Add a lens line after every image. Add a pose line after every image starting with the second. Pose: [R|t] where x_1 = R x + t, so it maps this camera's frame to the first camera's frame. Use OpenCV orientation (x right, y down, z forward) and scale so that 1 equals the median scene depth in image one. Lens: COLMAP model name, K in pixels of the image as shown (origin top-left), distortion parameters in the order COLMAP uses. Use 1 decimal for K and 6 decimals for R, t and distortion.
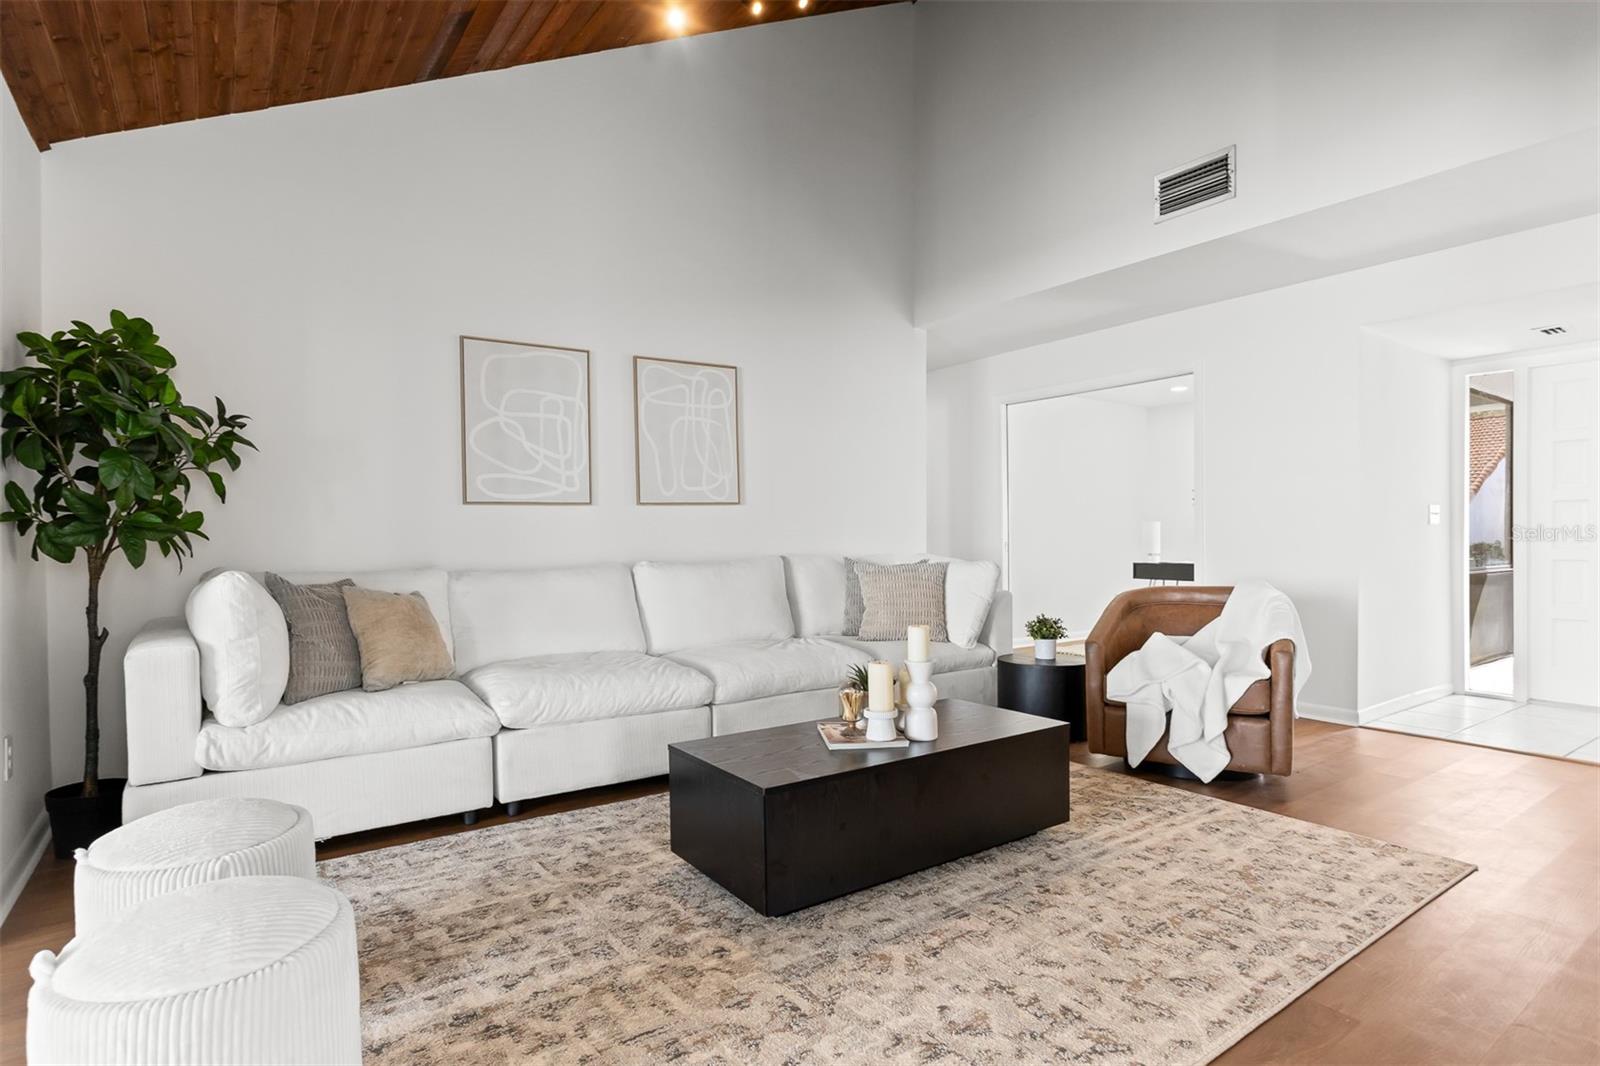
lens RADIAL K [[807.1, 0, 797.9], [0, 807.1, 531.7], [0, 0, 1]] dist [-0.044159, 0.033244]
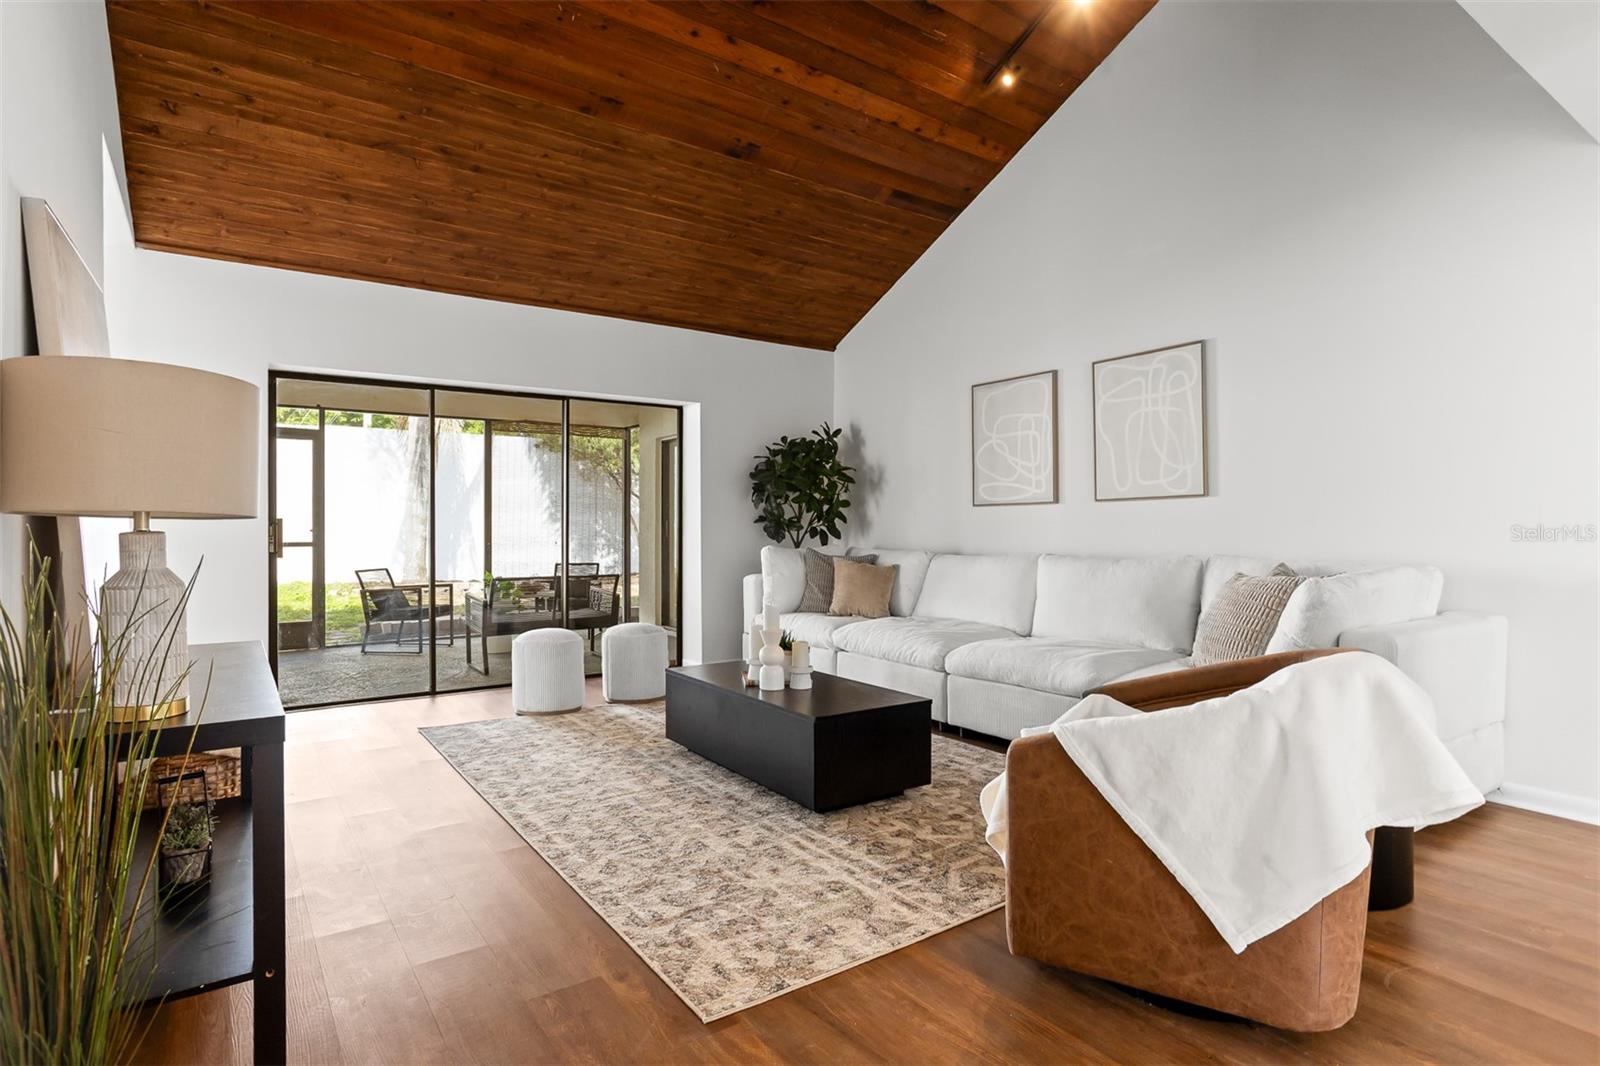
lens RADIAL K [[807.1, 0, 797.9], [0, 807.1, 531.7], [0, 0, 1]] dist [-0.044159, 0.033244]
pose [[0.020512, 0.019036, -0.999608, 1.399597], [0.010224, 0.999762, 0.019249, -0.029848], [0.999737, -0.010615, 0.020312, 0.959433]]
